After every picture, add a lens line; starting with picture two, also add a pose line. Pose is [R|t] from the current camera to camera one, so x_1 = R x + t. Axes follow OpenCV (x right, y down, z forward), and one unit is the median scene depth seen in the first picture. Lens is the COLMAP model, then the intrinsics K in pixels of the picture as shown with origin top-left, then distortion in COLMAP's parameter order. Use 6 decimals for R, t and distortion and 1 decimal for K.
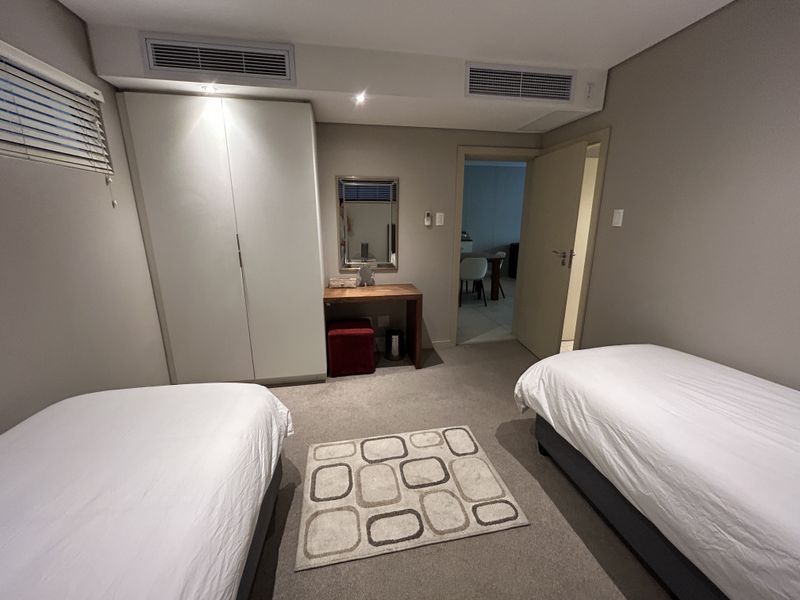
lens RADIAL K [[324.0, 0, 401.0], [0, 324.0, 300.6], [0, 0, 1]] dist [-0.002629, 0.001927]
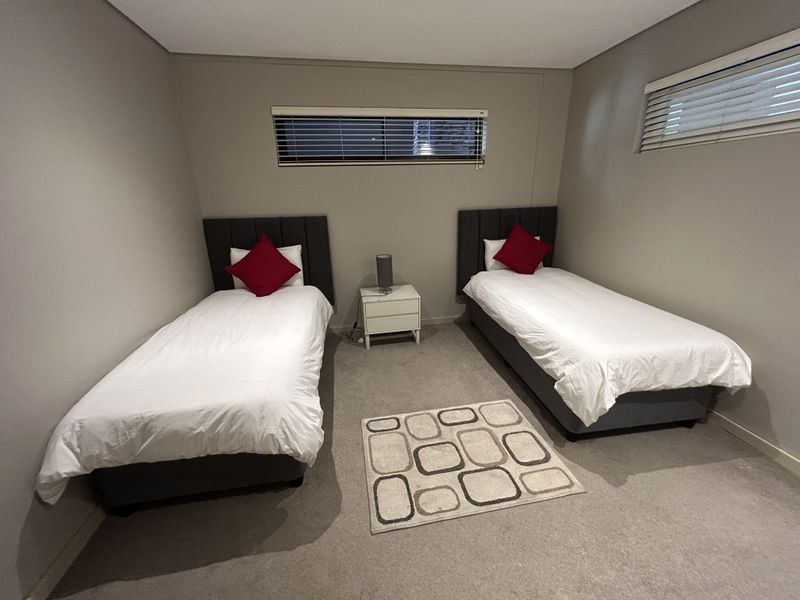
lens RADIAL K [[324.0, 0, 398.7], [0, 324.0, 296.8], [0, 0, 1]] dist [-0.002629, 0.001927]
pose [[-0.999619, 0.015028, 0.023168, 0.174665], [0.025127, 0.843015, 0.537303, -0.454650], [-0.011457, 0.537680, -0.843071, 1.683896]]
